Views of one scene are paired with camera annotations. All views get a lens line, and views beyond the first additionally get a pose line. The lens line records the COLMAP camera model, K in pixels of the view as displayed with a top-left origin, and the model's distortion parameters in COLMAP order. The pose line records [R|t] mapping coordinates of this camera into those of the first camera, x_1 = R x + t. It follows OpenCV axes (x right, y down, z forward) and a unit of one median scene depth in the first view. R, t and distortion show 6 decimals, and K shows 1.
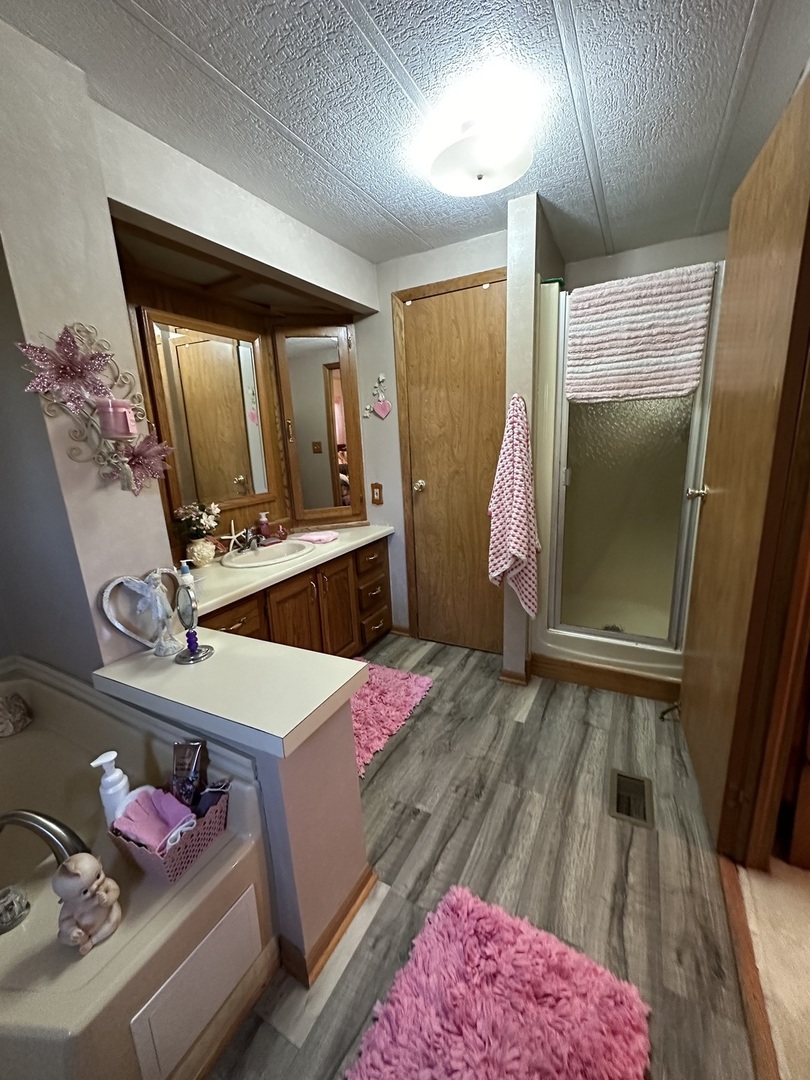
lens RADIAL K [[431.0, 0, 405.2], [0, 431.0, 539.8], [0, 0, 1]] dist [-0.004449, 0.001122]
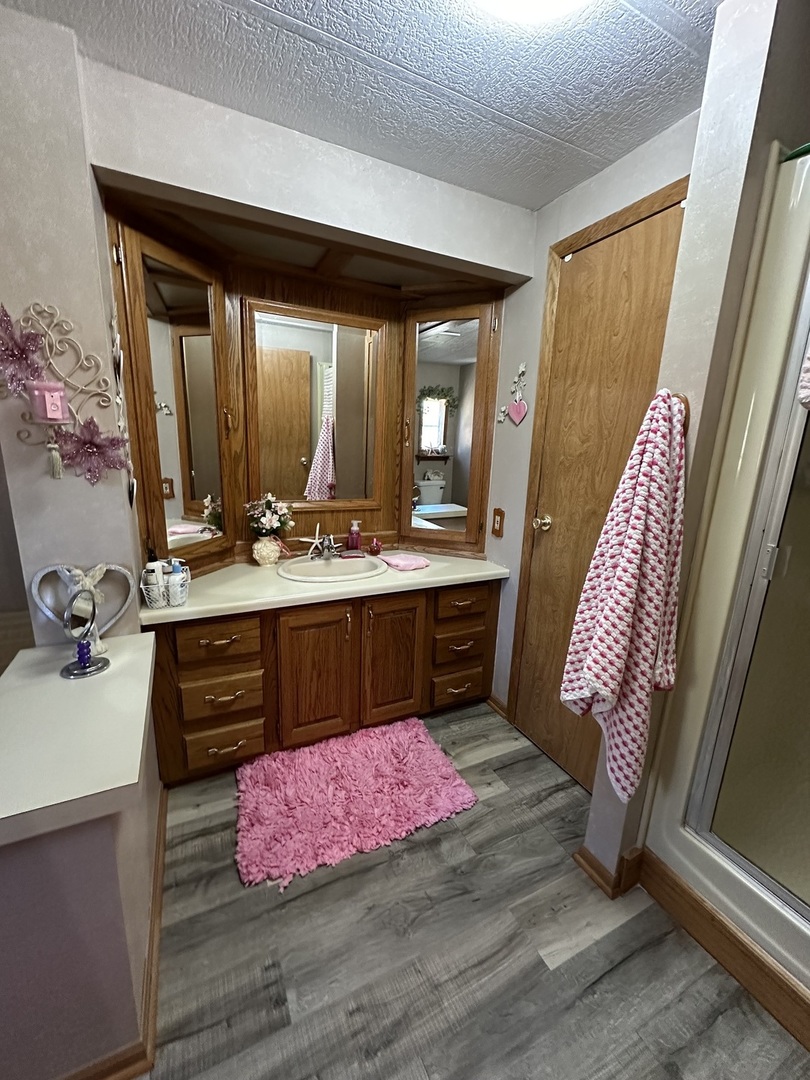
lens RADIAL K [[431.0, 0, 405.1], [0, 431.0, 540.1], [0, 0, 1]] dist [-0.004449, 0.001122]
pose [[0.809505, 0.203177, -0.550837, 0.285692], [-0.207800, 0.976632, 0.054853, -0.105720], [0.549110, 0.070060, 0.832808, 0.348477]]
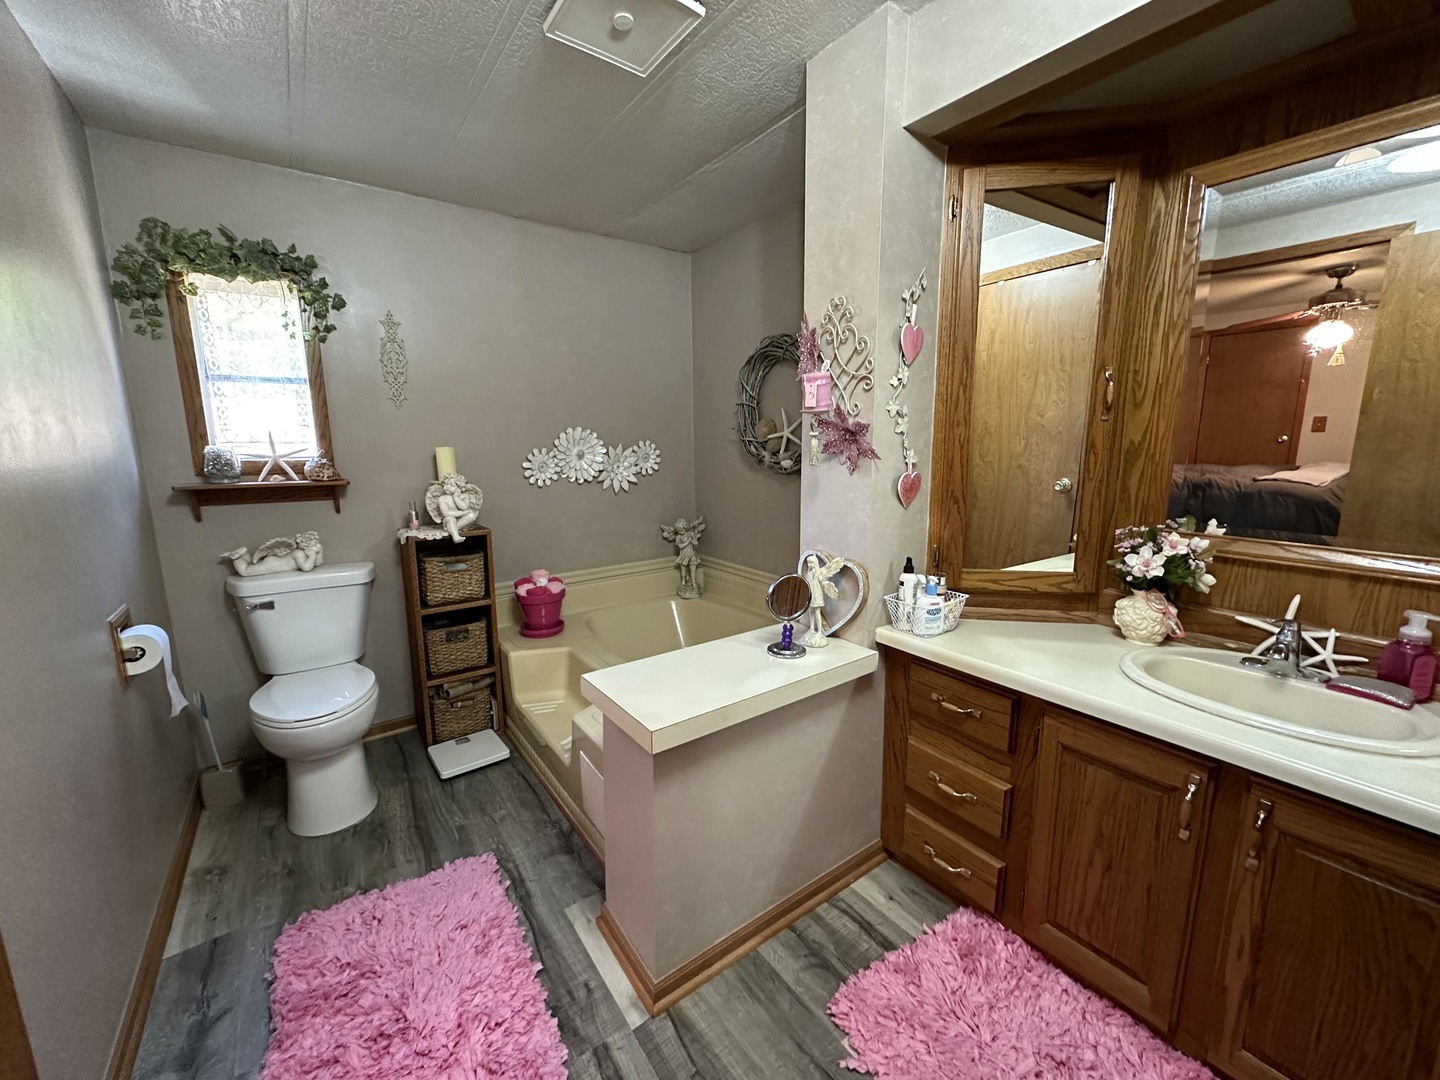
lens RADIAL K [[574.6, 0, 720.2], [0, 574.6, 539.7], [0, 0, 1]] dist [-0.004449, 0.001122]
pose [[-0.429697, 0.210608, -0.878069, 0.340808], [-0.182706, 0.932027, 0.312960, -0.177732], [0.884296, 0.294906, -0.362010, 0.724455]]
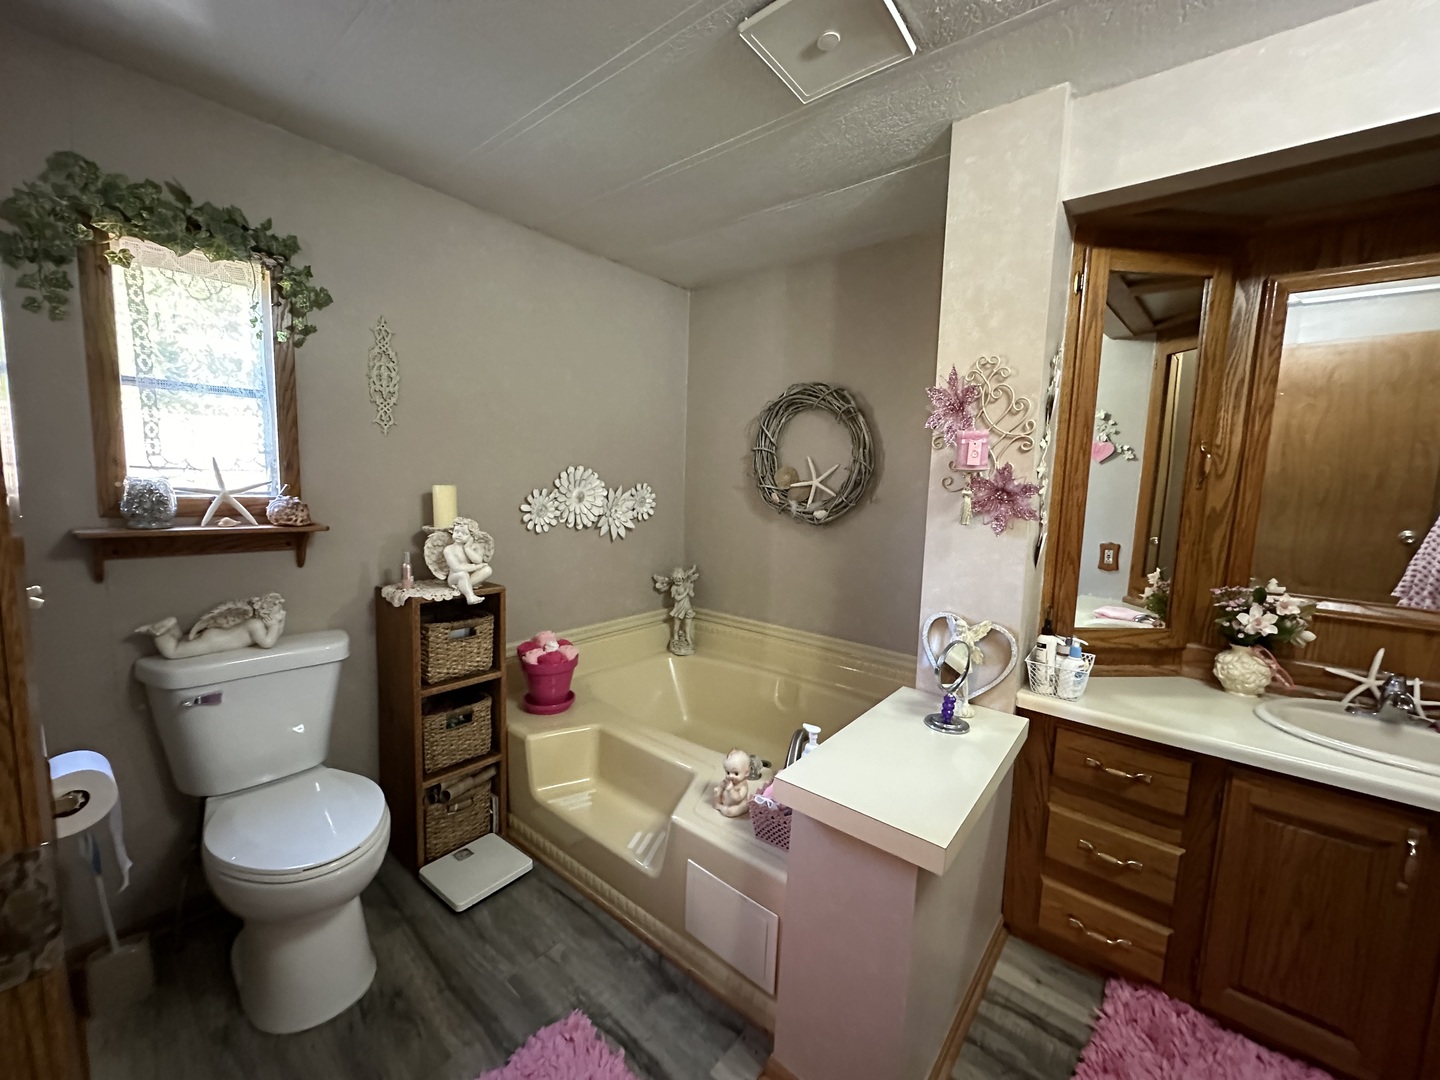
lens RADIAL K [[574.6, 0, 722.6], [0, 574.6, 539.7], [0, 0, 1]] dist [-0.004449, 0.001122]
pose [[-0.192237, 0.149169, -0.969945, 0.365420], [-0.251029, 0.948021, 0.195550, -0.107055], [0.948699, 0.281076, -0.144799, 0.375639]]
